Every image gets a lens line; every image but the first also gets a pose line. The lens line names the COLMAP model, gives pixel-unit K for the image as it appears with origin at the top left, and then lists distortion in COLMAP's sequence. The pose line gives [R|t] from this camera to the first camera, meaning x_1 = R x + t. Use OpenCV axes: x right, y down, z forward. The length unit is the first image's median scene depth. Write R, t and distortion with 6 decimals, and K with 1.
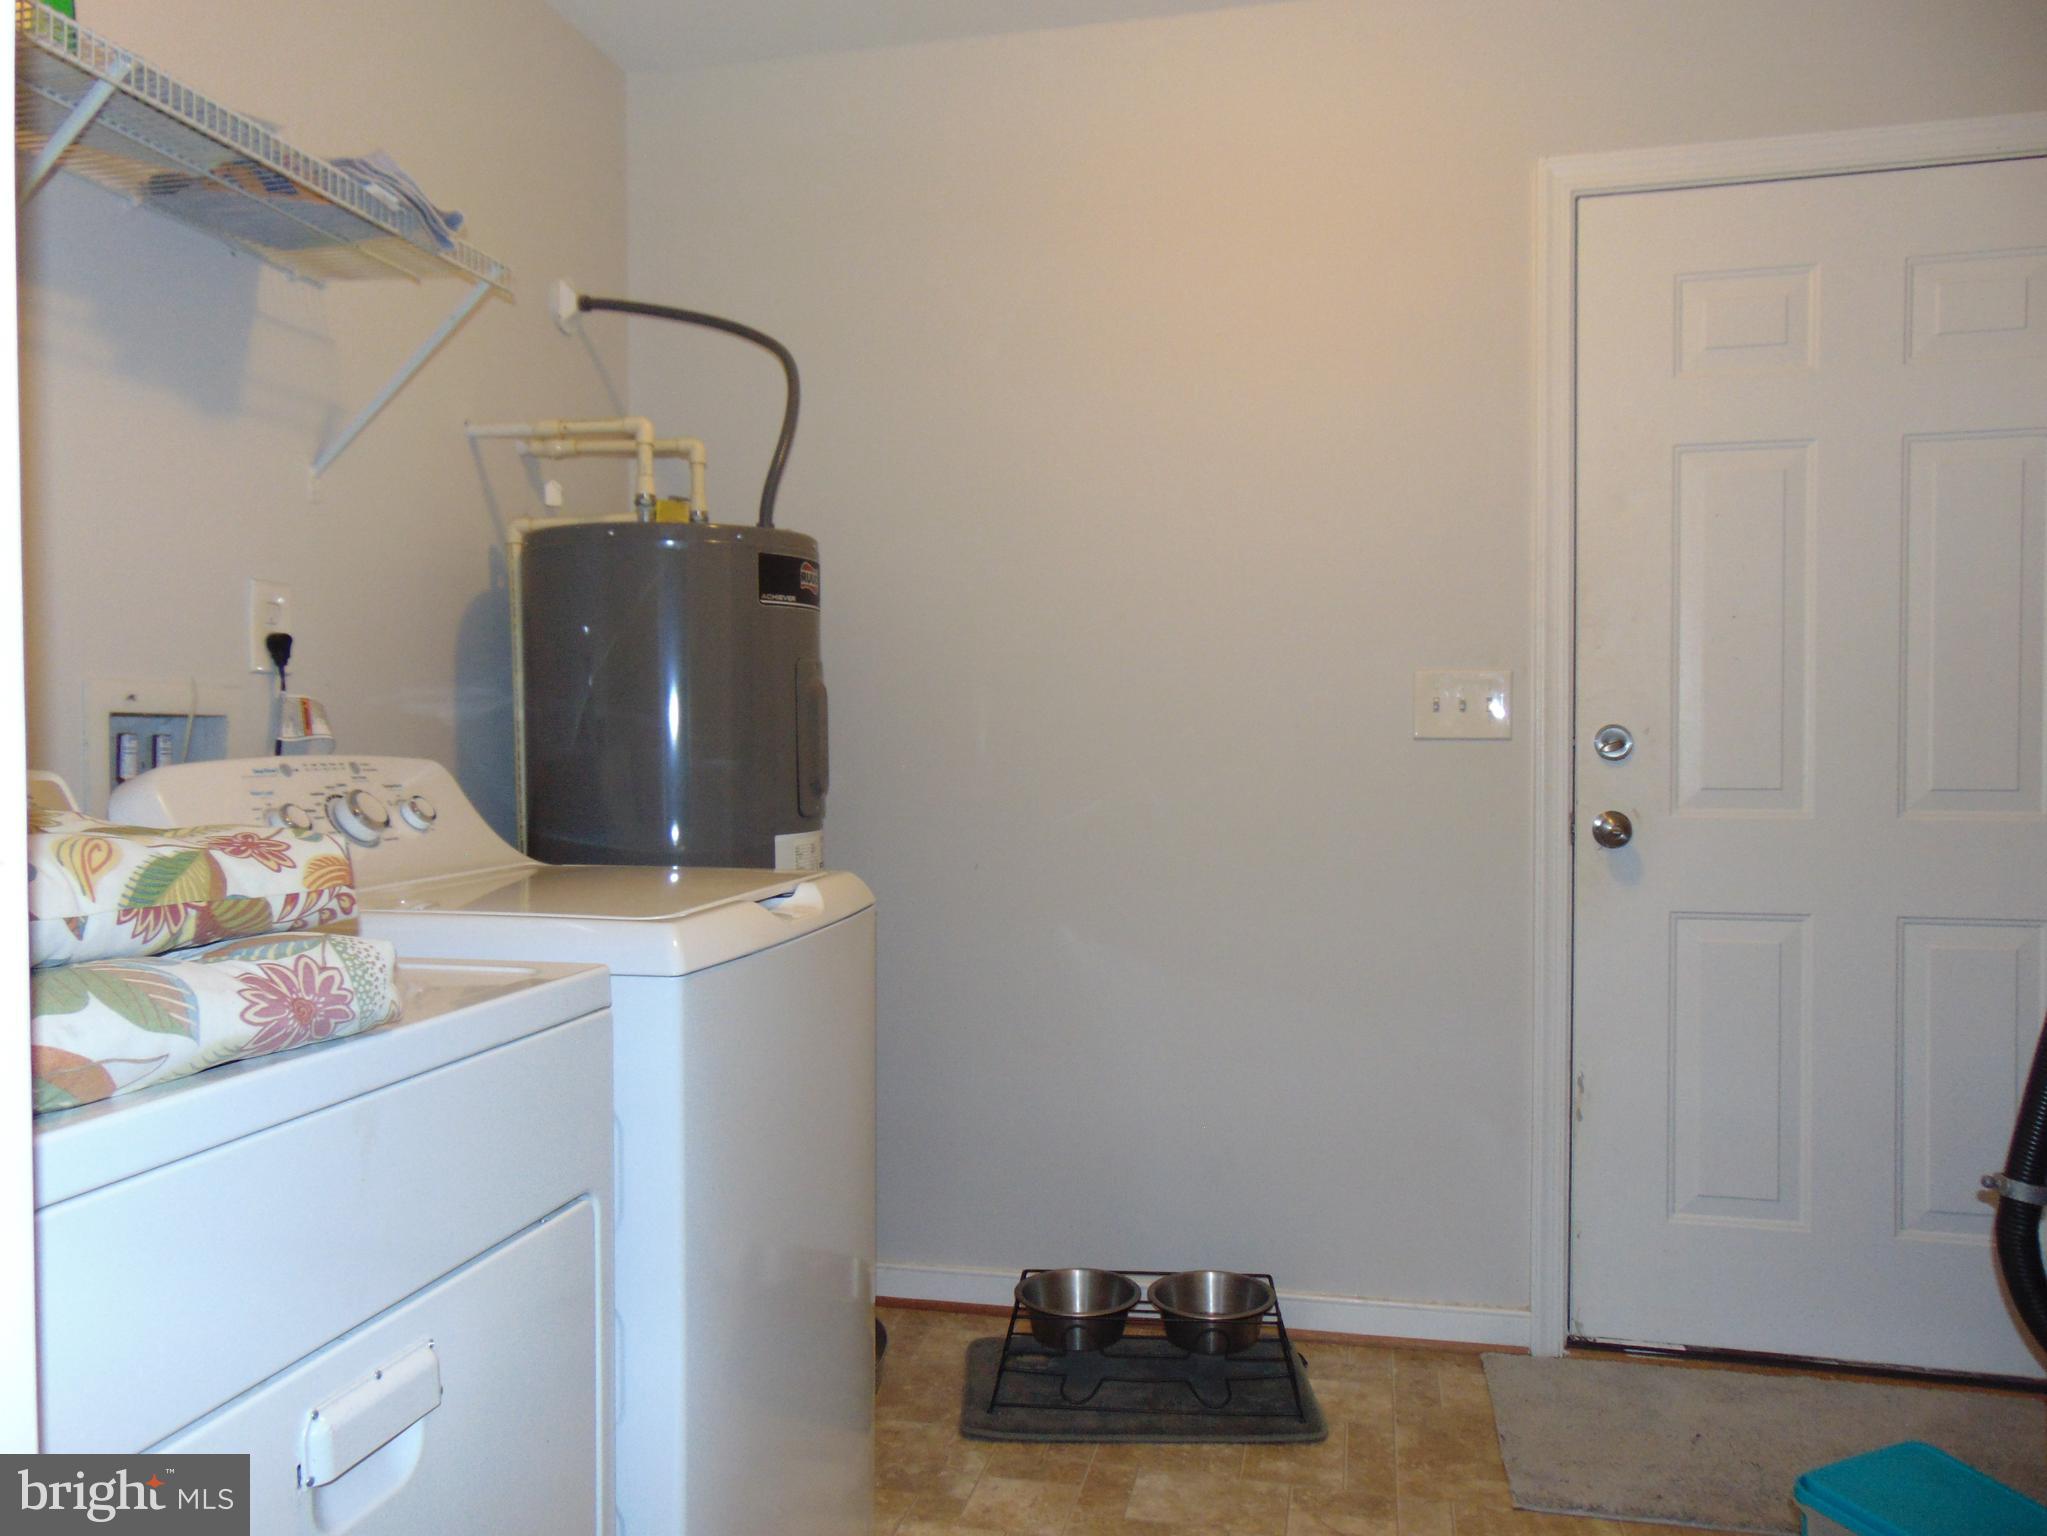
lens RADIAL K [[1524.4, 0, 1023.5], [0, 1524.4, 768.0], [0, 0, 1]] dist [-0.027527, 0.045381]
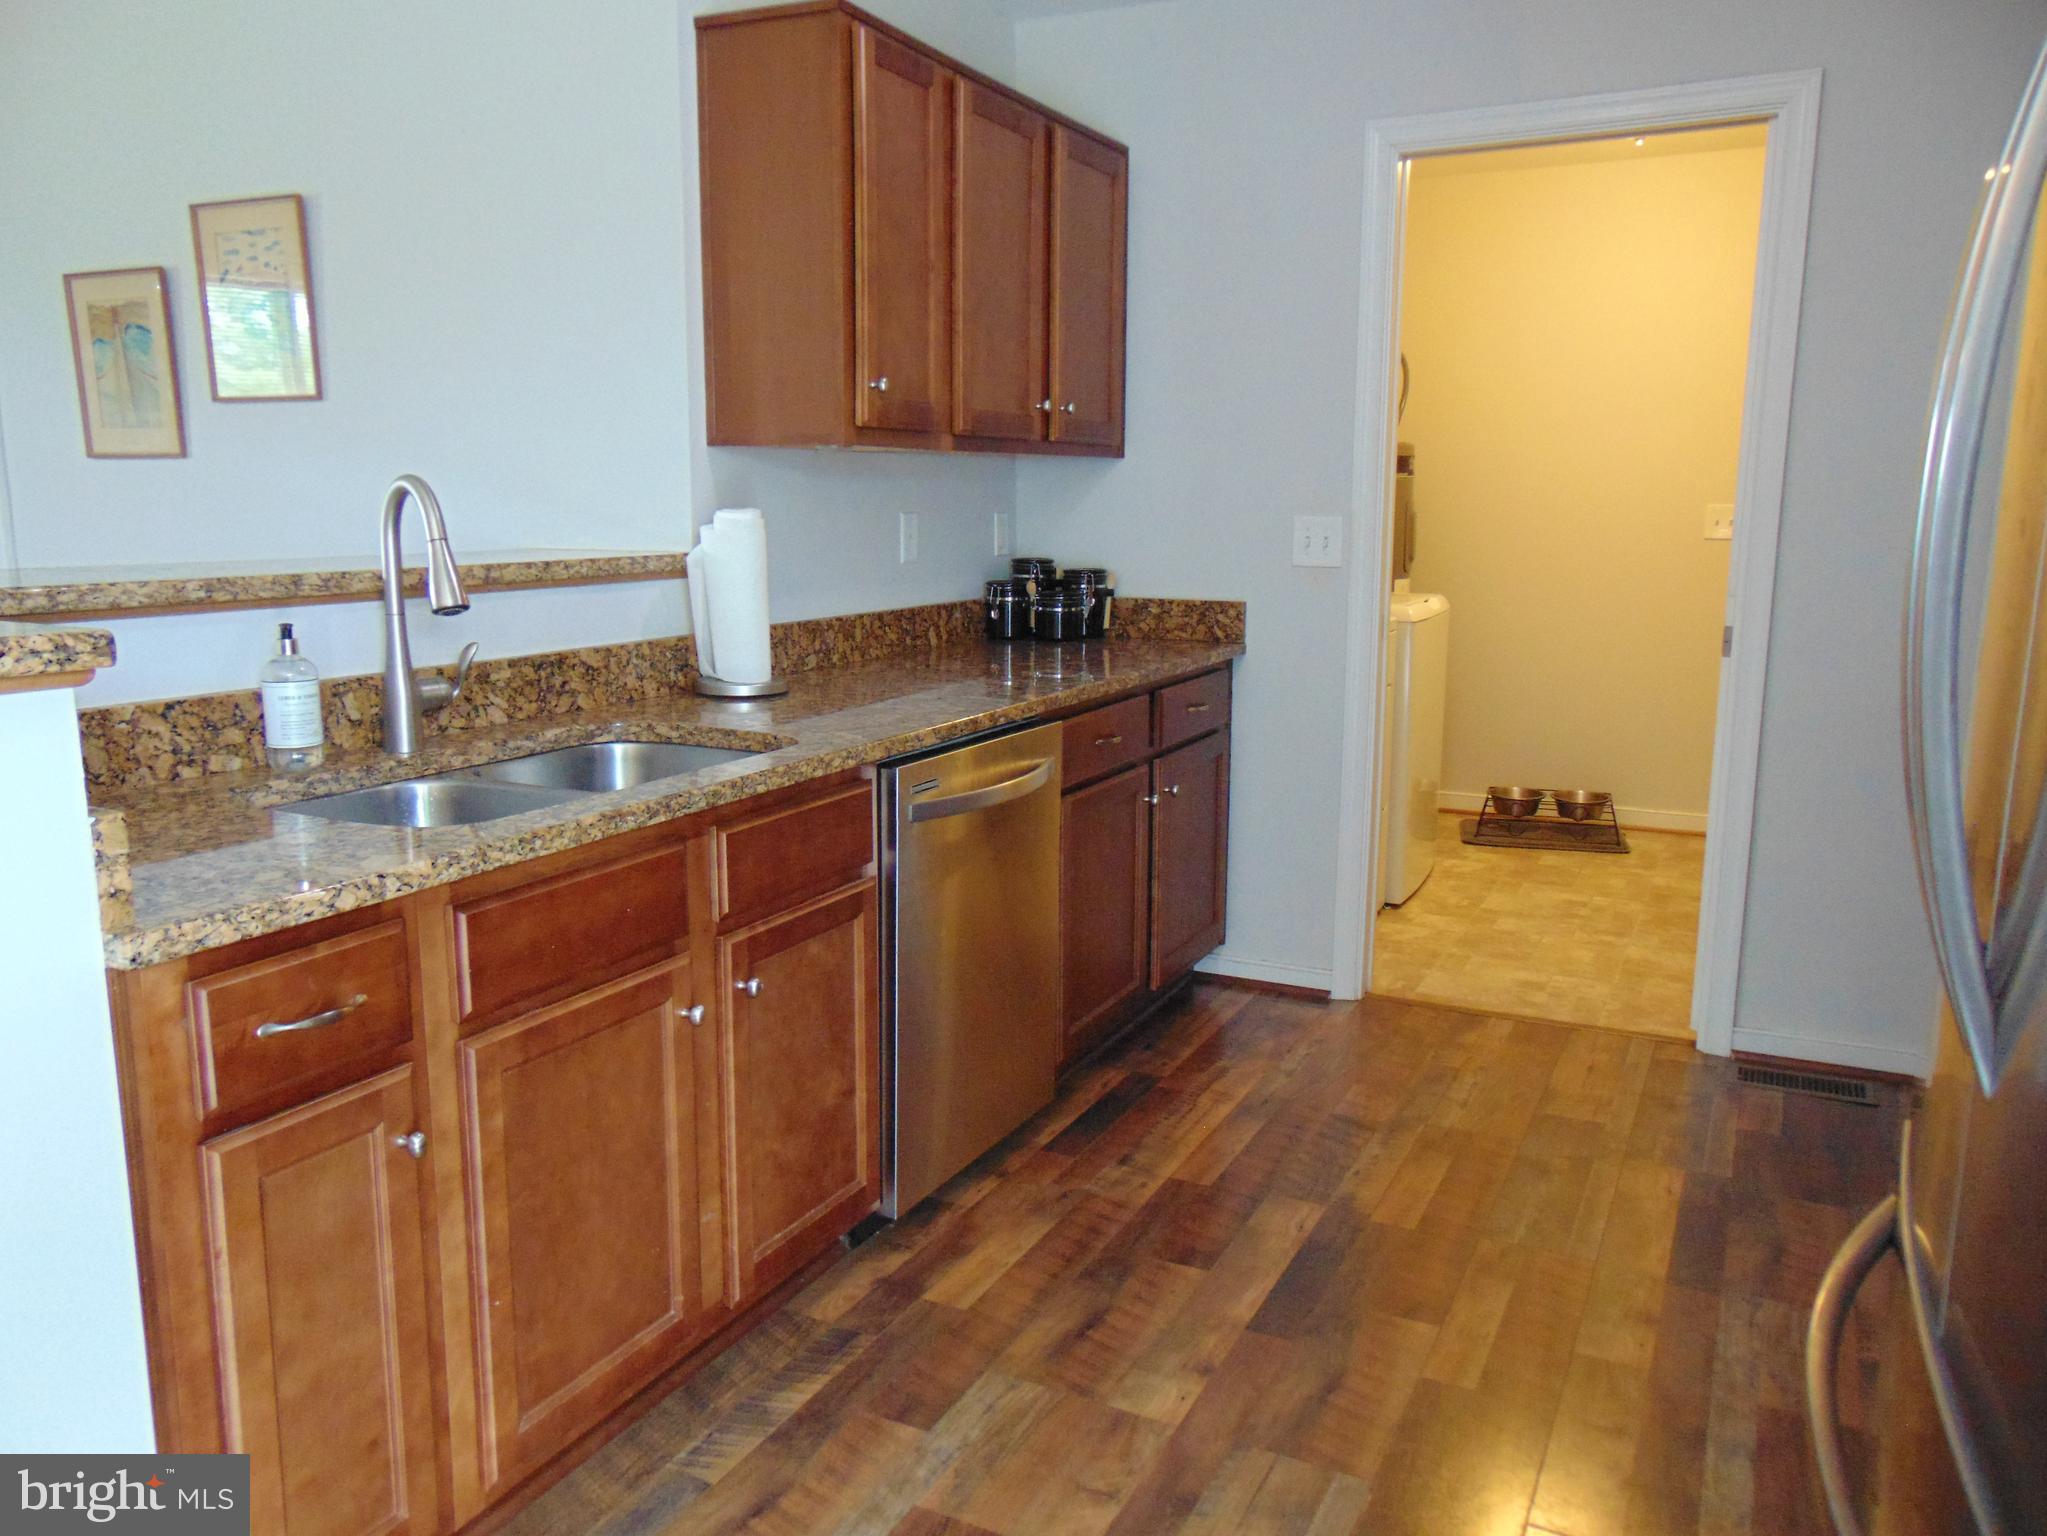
lens RADIAL K [[1524.4, 0, 1023.5], [0, 1524.4, 768.0], [0, 0, 1]] dist [-0.027527, 0.045381]
pose [[0.968721, 0.048425, -0.243381, -0.122867], [-0.010561, 0.987931, 0.154533, -0.026036], [0.247927, -0.147129, 0.957541, -1.282259]]
